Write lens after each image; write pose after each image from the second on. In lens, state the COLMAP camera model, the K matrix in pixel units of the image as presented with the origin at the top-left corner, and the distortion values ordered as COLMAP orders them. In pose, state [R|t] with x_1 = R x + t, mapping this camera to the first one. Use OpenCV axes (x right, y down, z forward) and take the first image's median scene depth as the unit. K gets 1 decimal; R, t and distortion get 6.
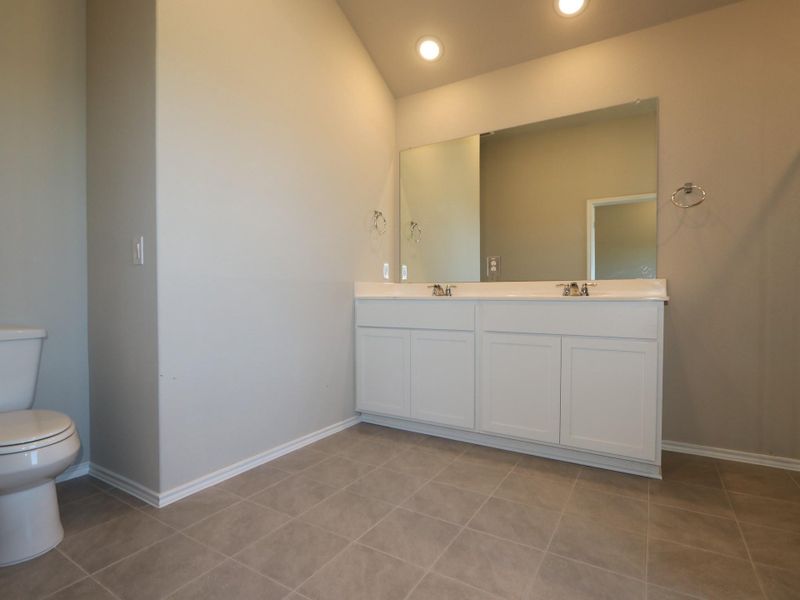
lens RADIAL K [[436.3, 0, 400.0], [0, 436.3, 300.0], [0, 0, 1]] dist [-0.023299, 0.001740]
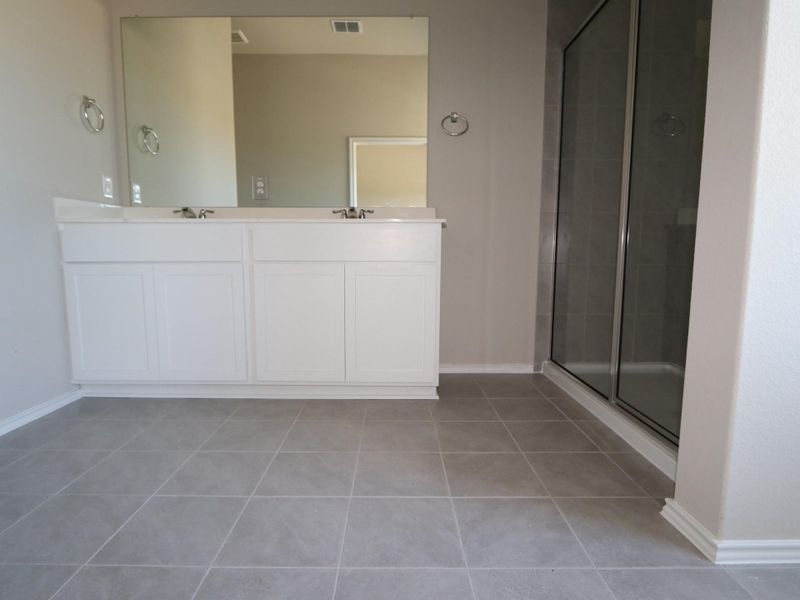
lens RADIAL K [[436.3, 0, 400.0], [0, 436.3, 300.0], [0, 0, 1]] dist [-0.023299, 0.001740]
pose [[0.847856, -0.059228, 0.526909, -0.013412], [0.013404, 0.995818, 0.090369, 0.086012], [-0.530057, -0.069557, 0.845104, 0.184996]]
